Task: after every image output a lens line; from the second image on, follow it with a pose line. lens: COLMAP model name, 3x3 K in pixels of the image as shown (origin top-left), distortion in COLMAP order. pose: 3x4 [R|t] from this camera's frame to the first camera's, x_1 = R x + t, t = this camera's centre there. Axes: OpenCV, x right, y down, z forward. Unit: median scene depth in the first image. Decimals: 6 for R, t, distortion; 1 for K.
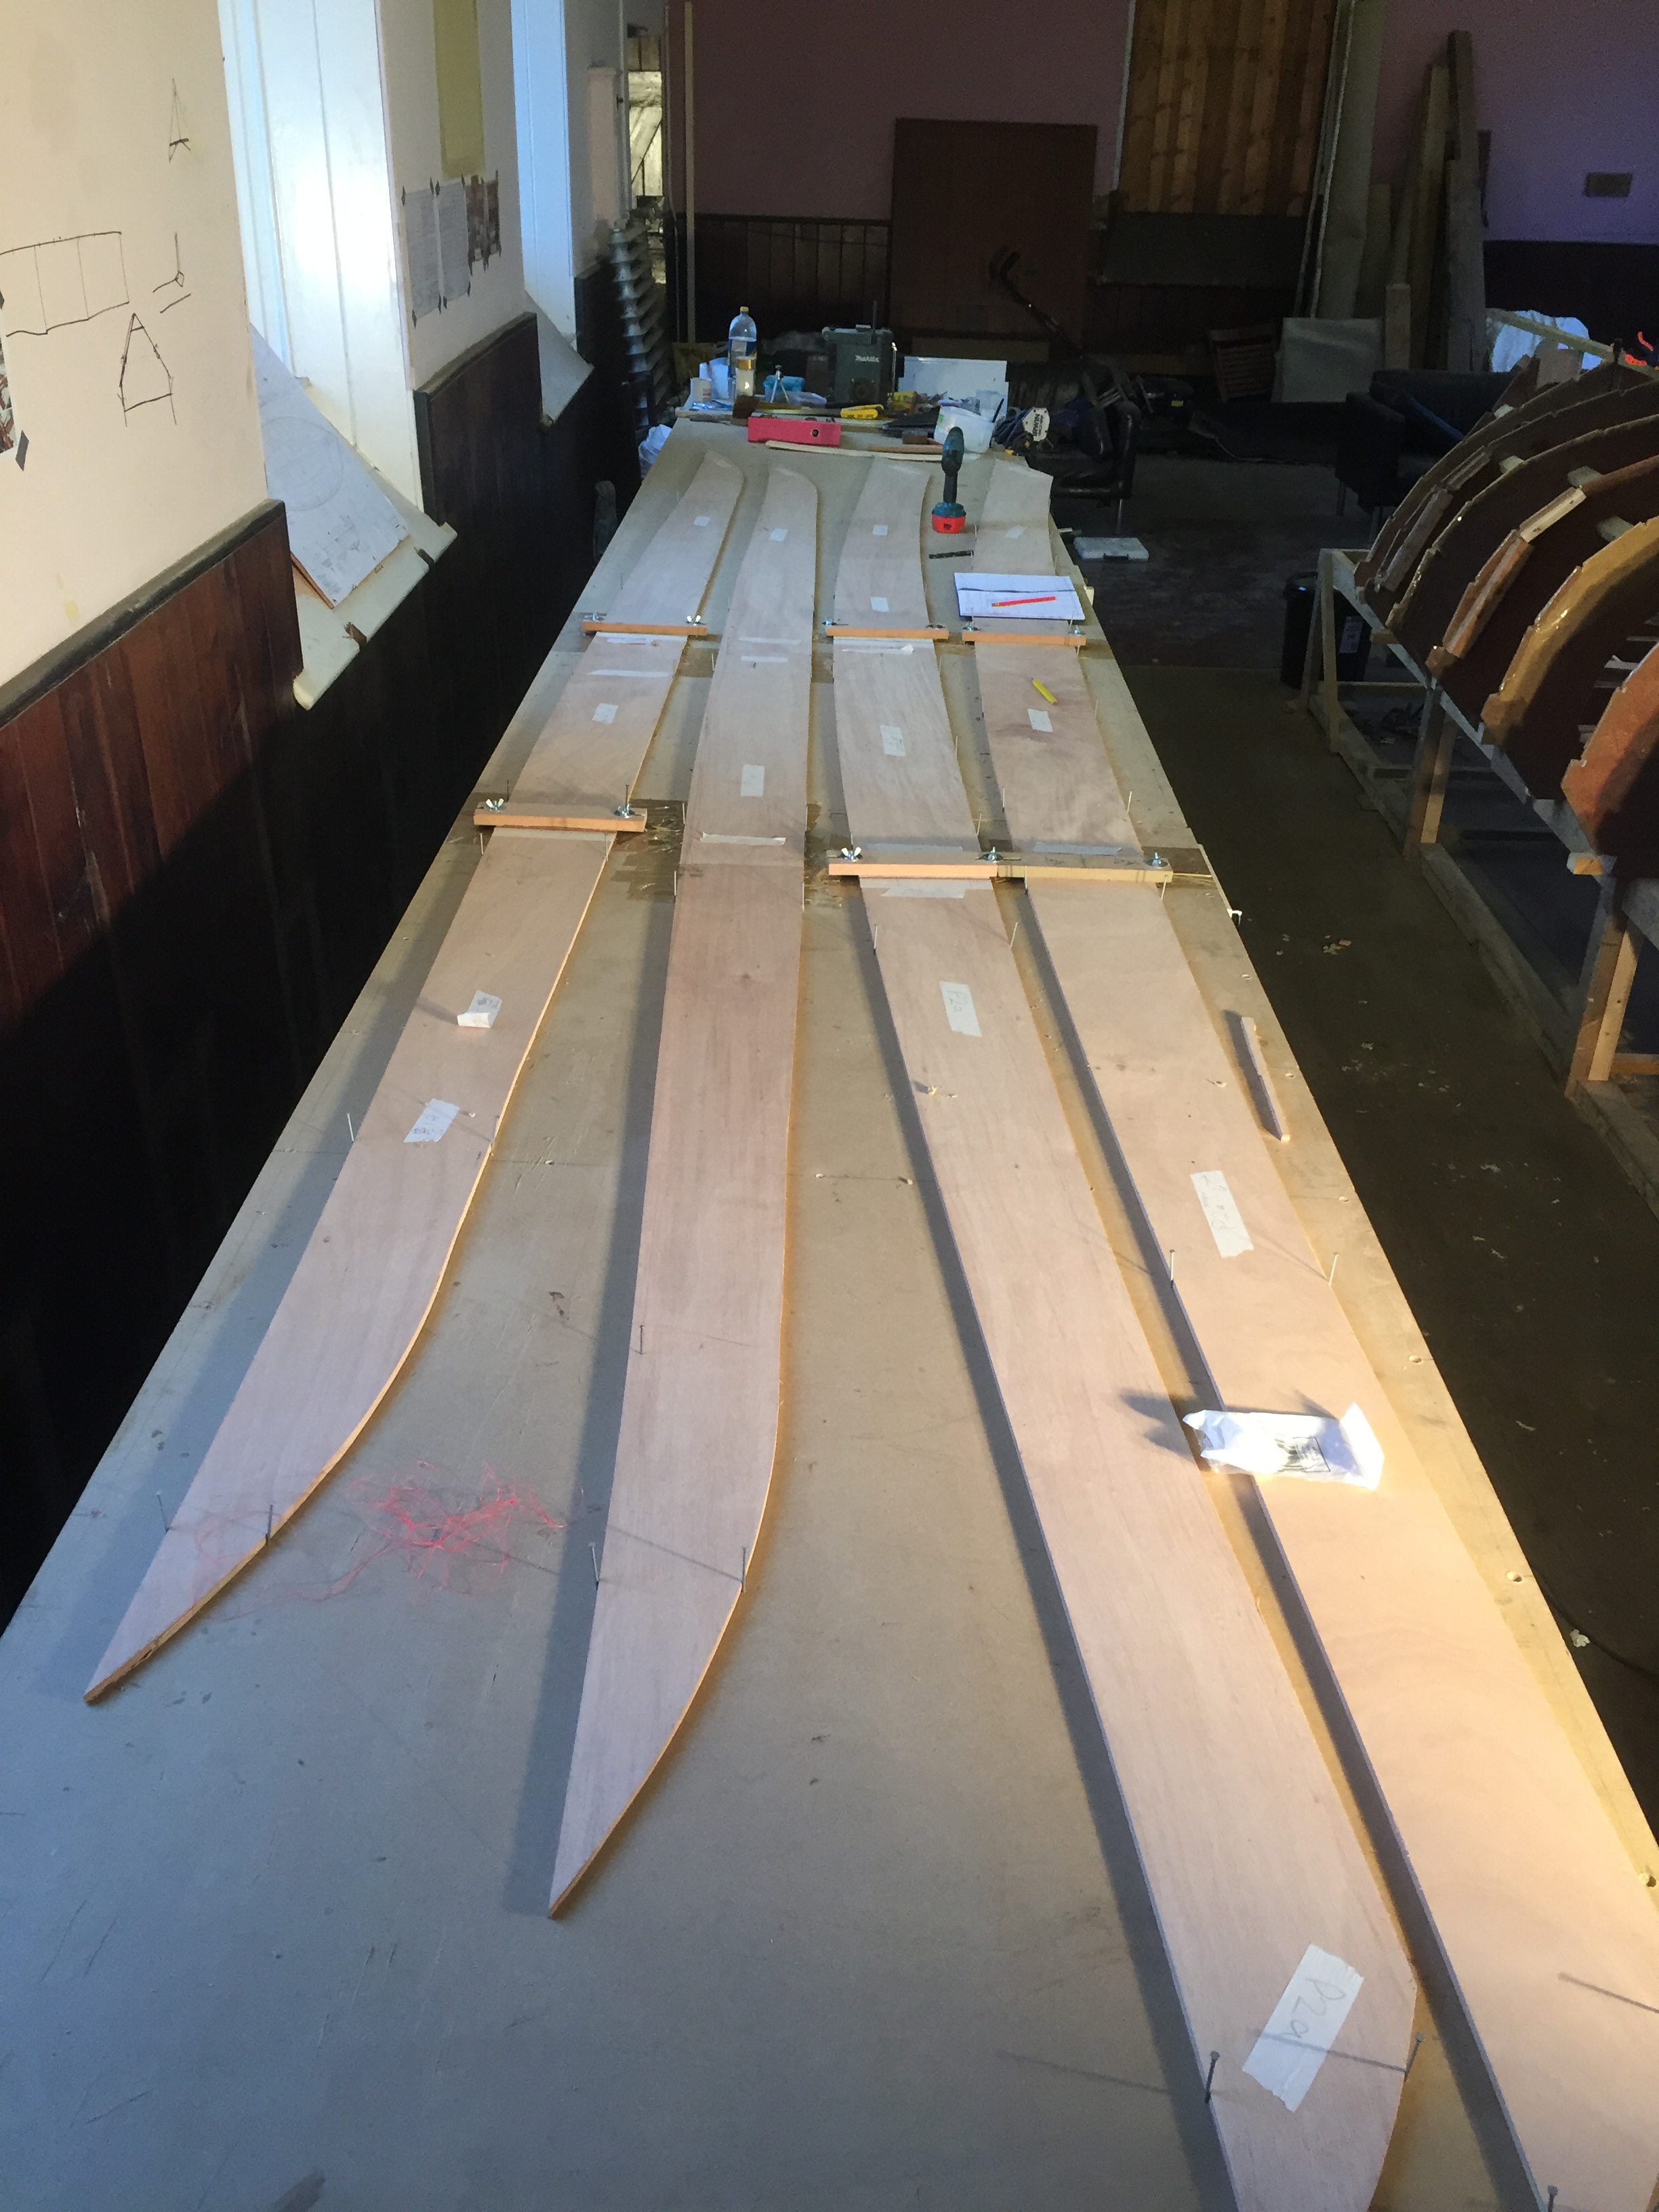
lens RADIAL K [[1877.4, 0, 824.5], [0, 1877.4, 1120.3], [0, 0, 1]] dist [0.078217, -0.105420]
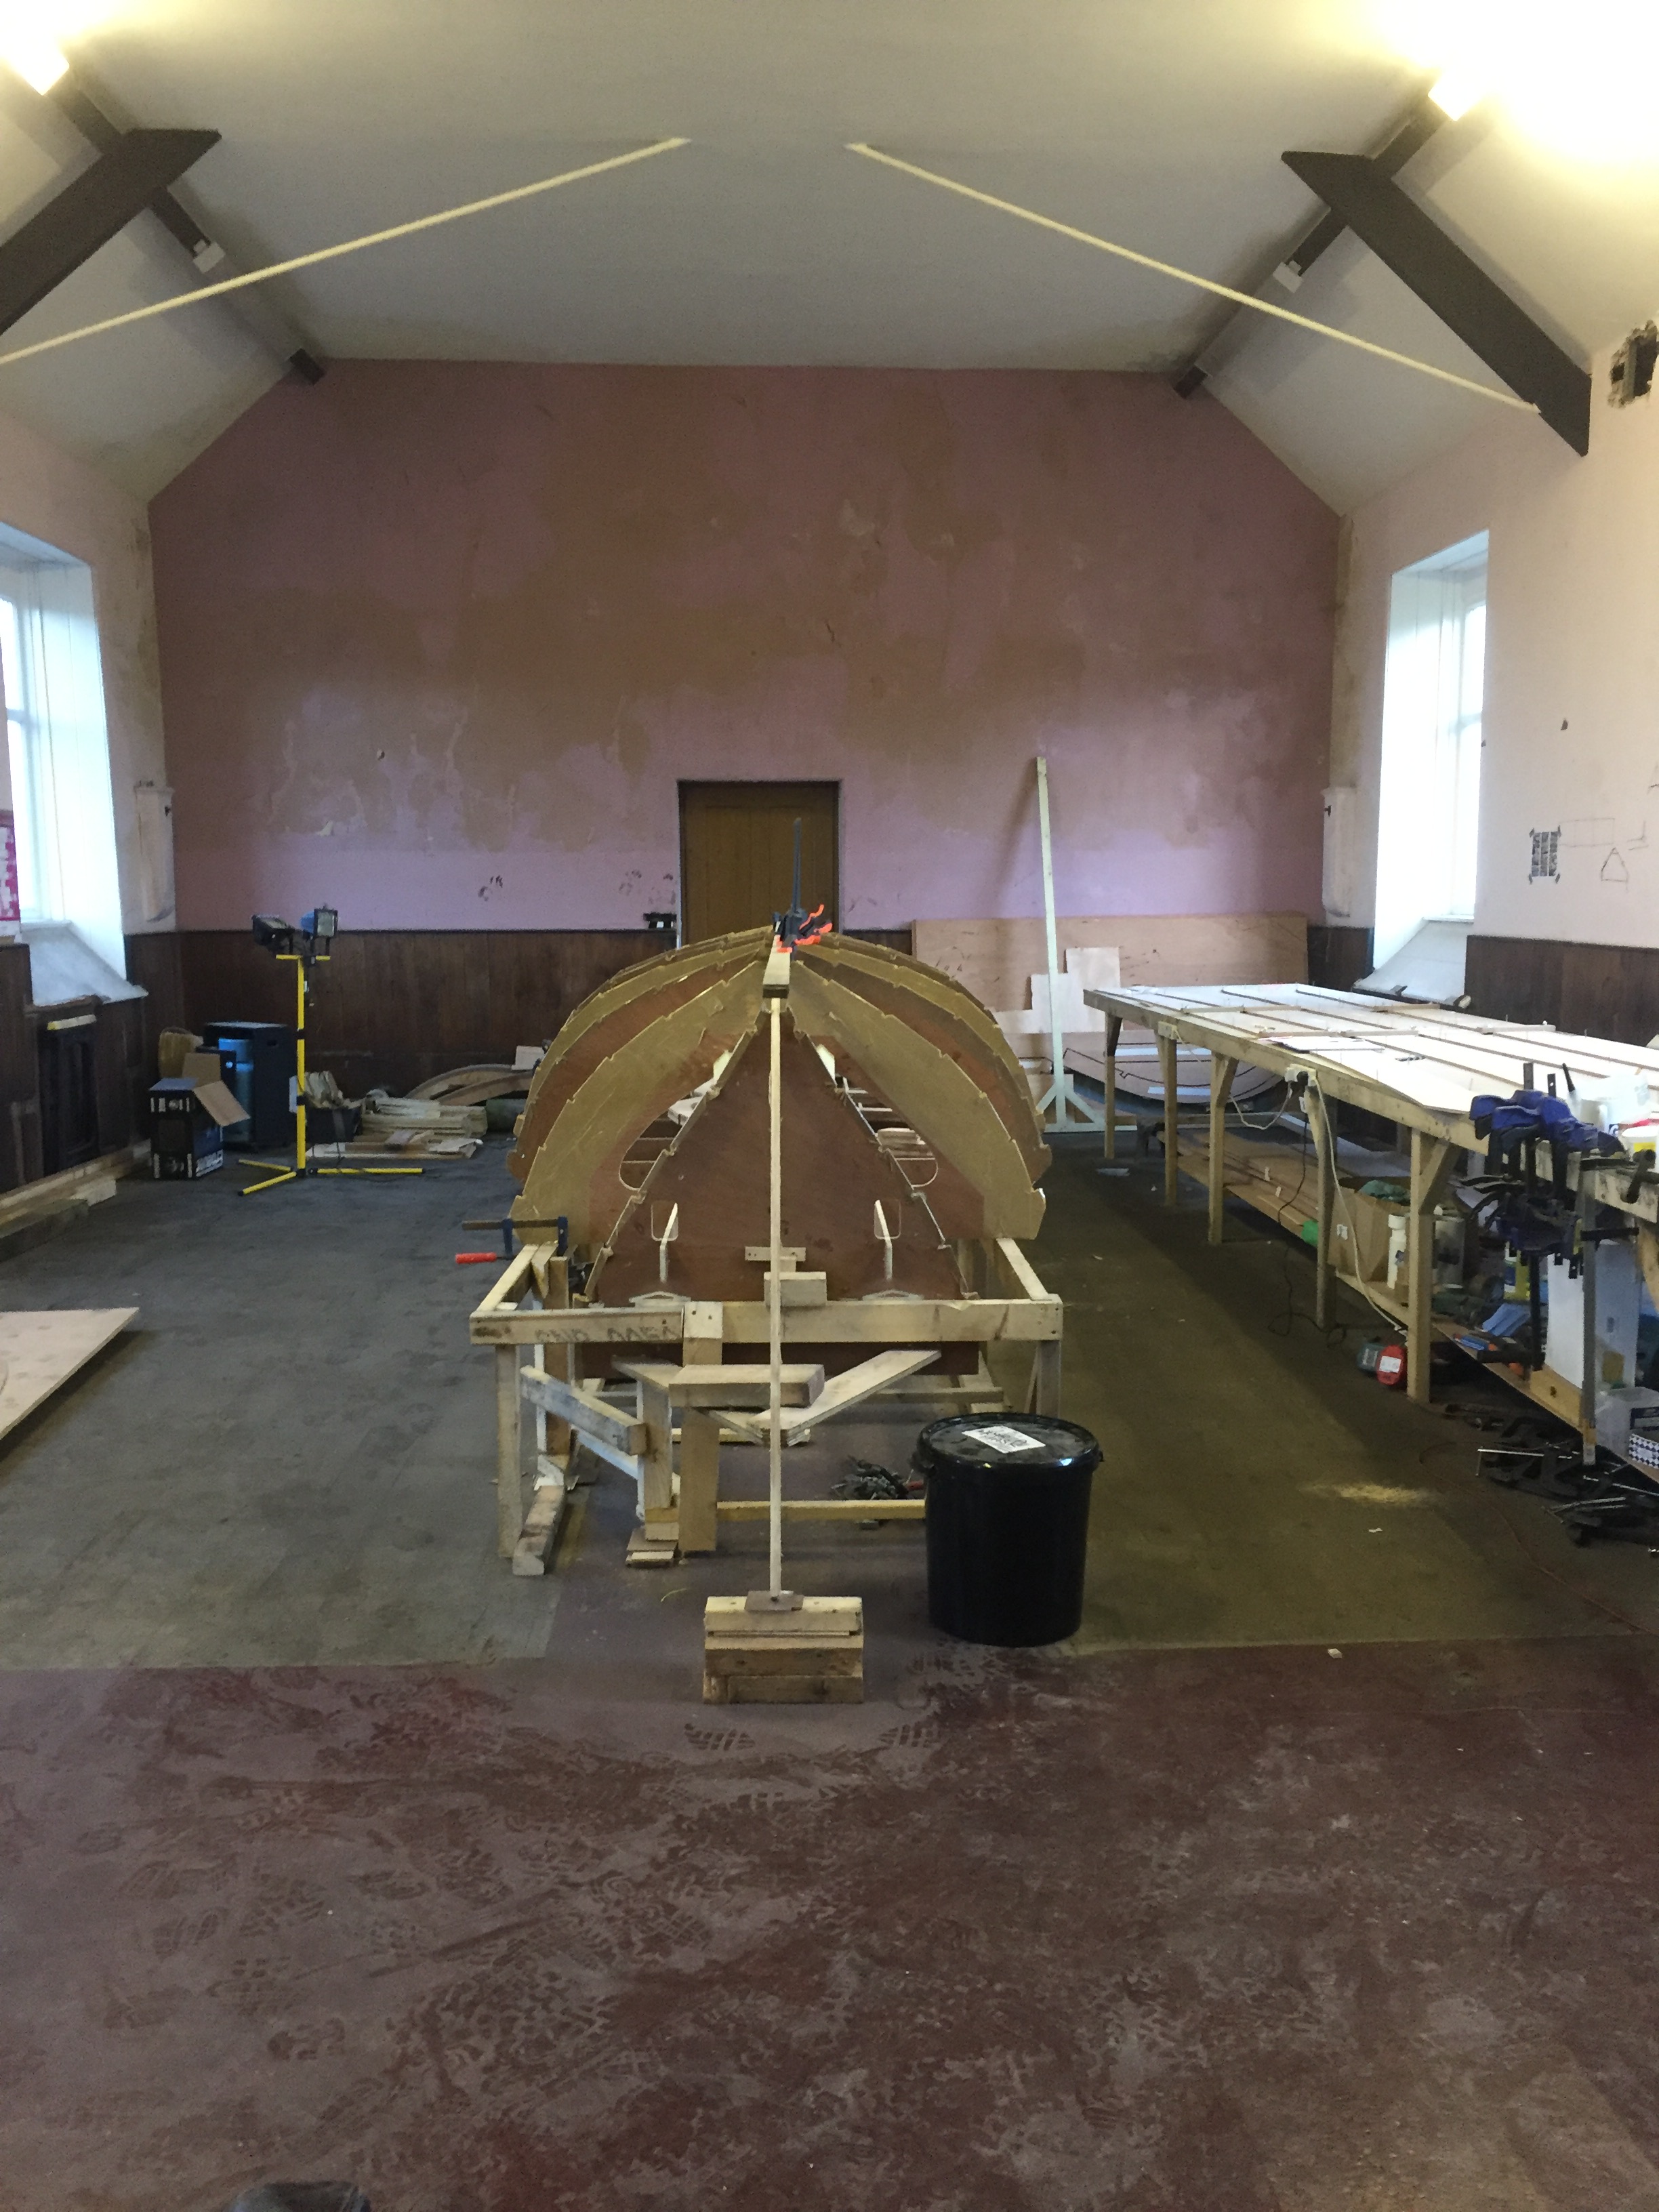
lens RADIAL K [[1877.4, 0, 844.9], [0, 1877.4, 1093.2], [0, 0, 1]] dist [0.078217, -0.105420]
pose [[-0.998036, -0.028509, -0.055788, 0.210023], [-0.055258, 0.820194, 0.569410, -0.404239], [0.029524, 0.571375, -0.820158, 0.848502]]
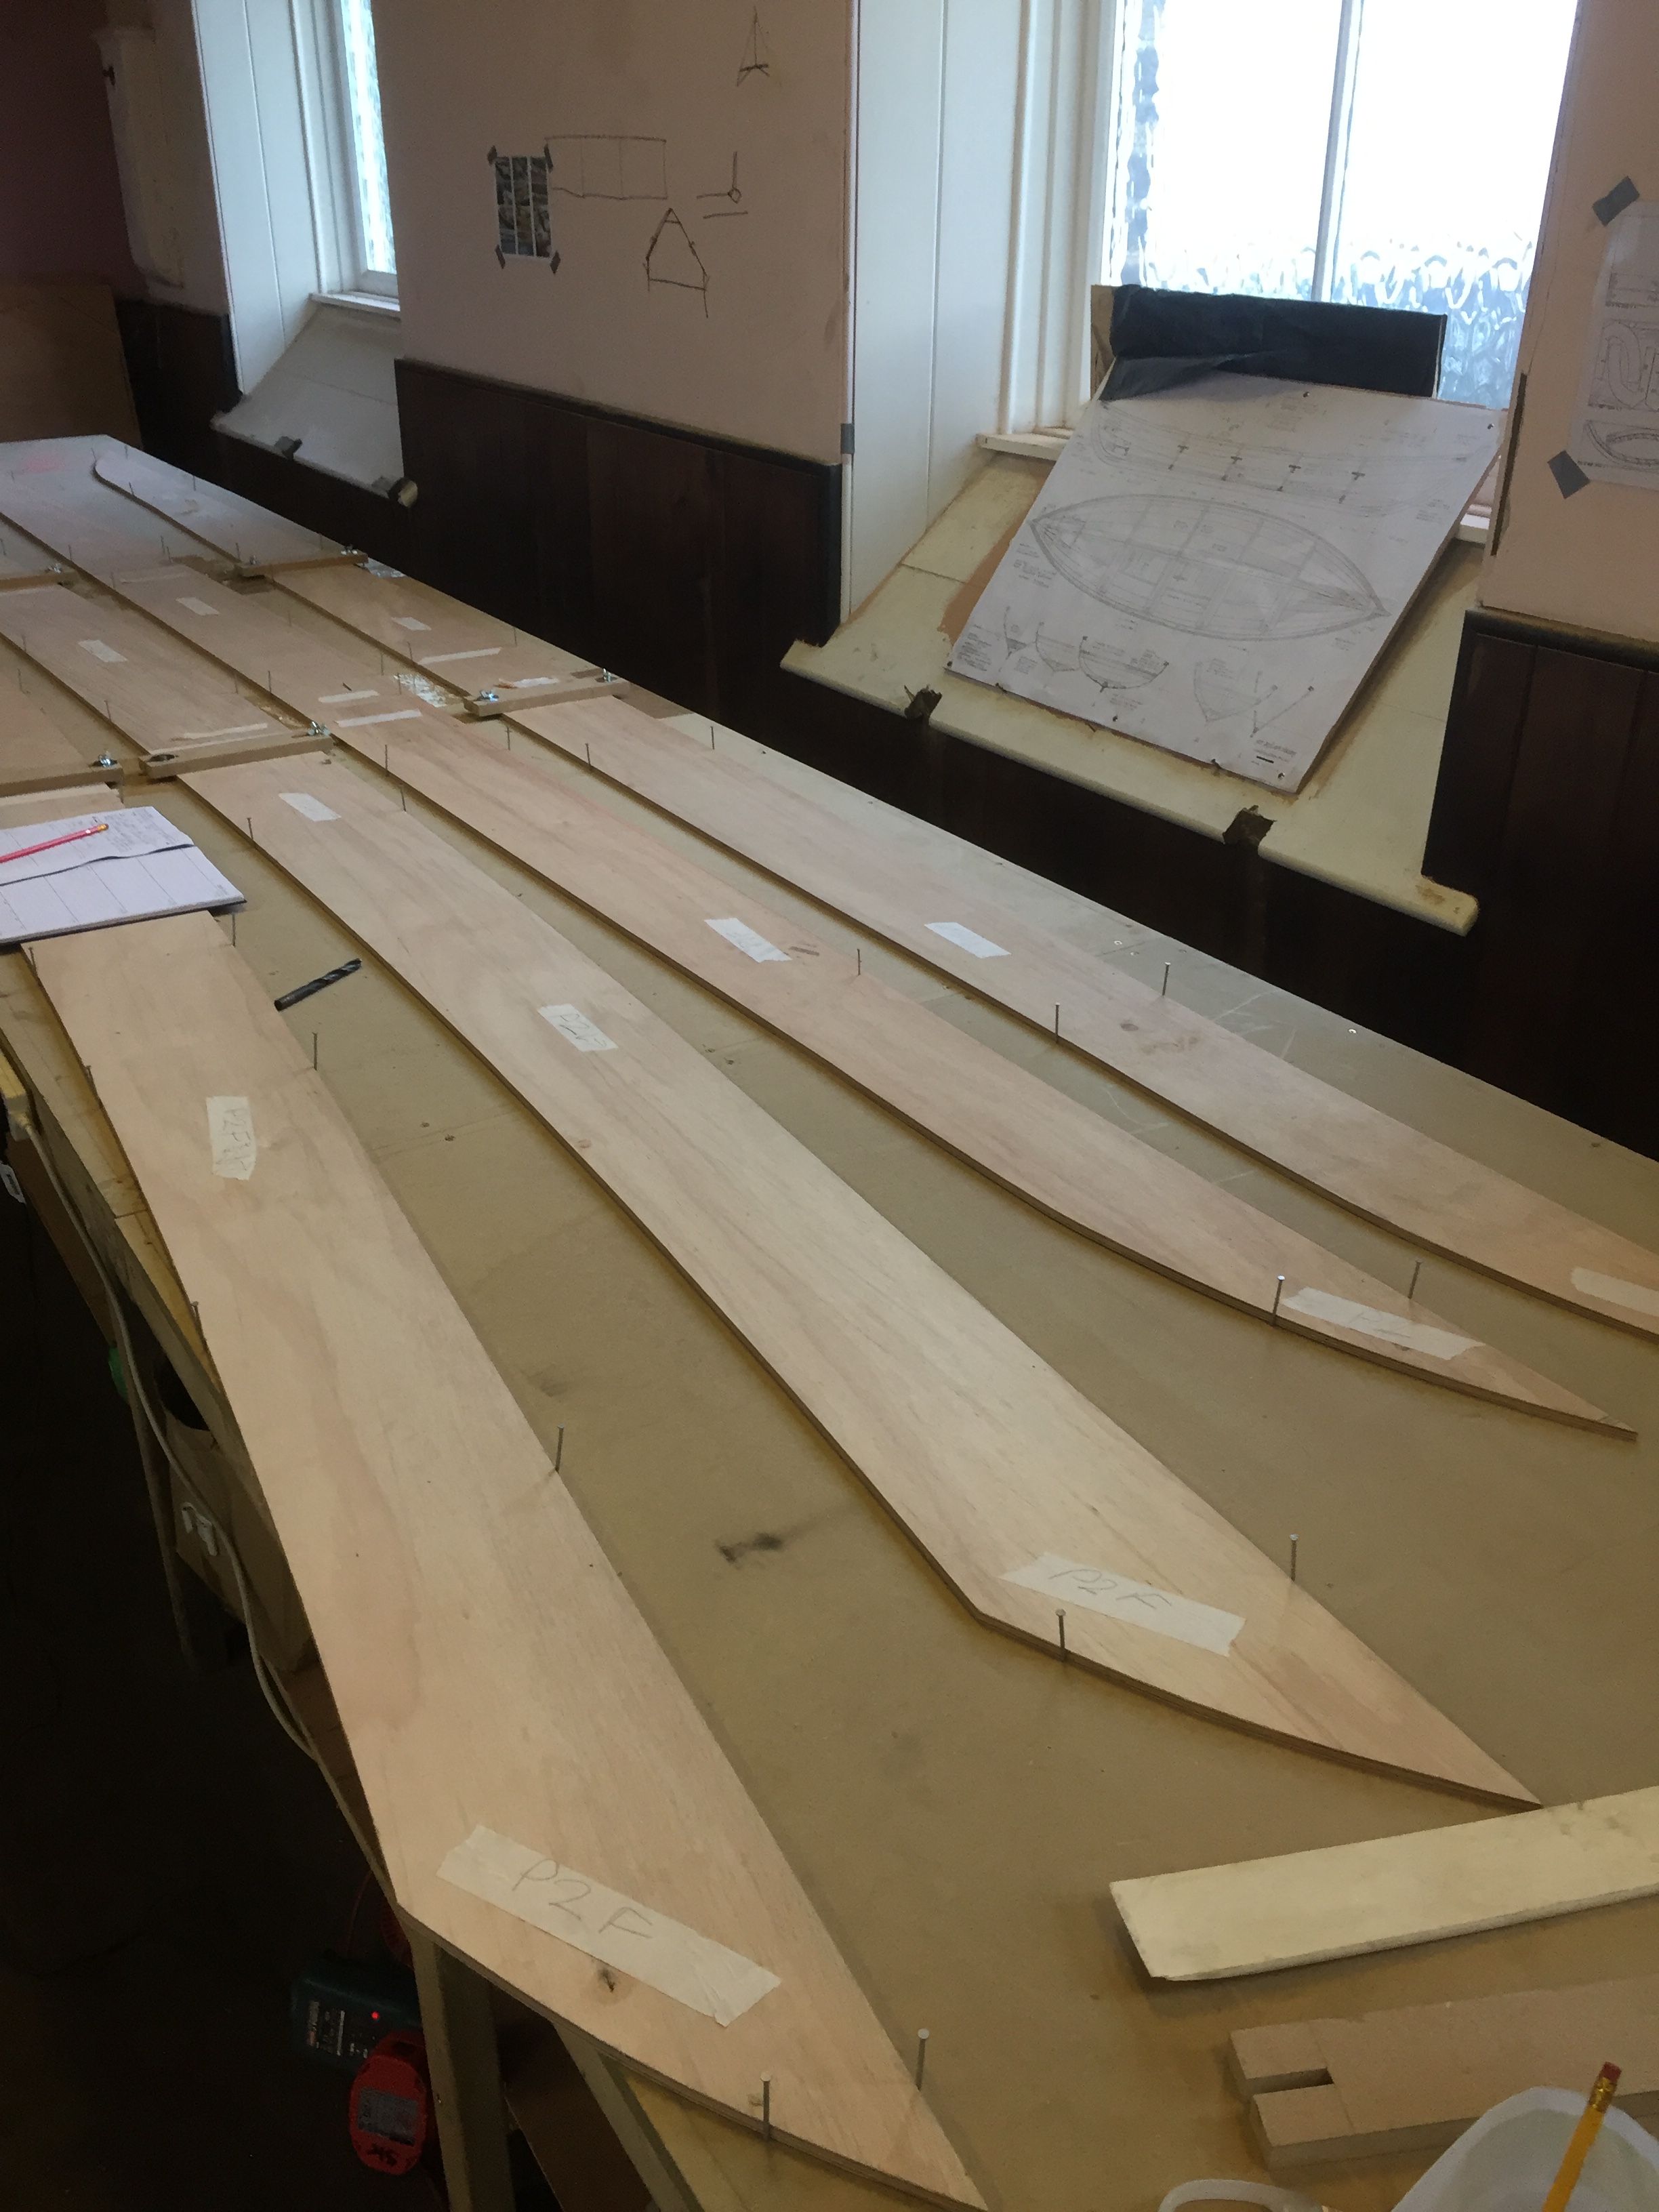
lens RADIAL K [[1877.4, 0, 842.5], [0, 1877.4, 1113.2], [0, 0, 1]] dist [0.078217, -0.105420]
pose [[-0.830107, 0.217313, -0.513514, 0.080339], [-0.297537, 0.606239, 0.737527, -0.263921], [0.471586, 0.765016, -0.438585, 0.533158]]
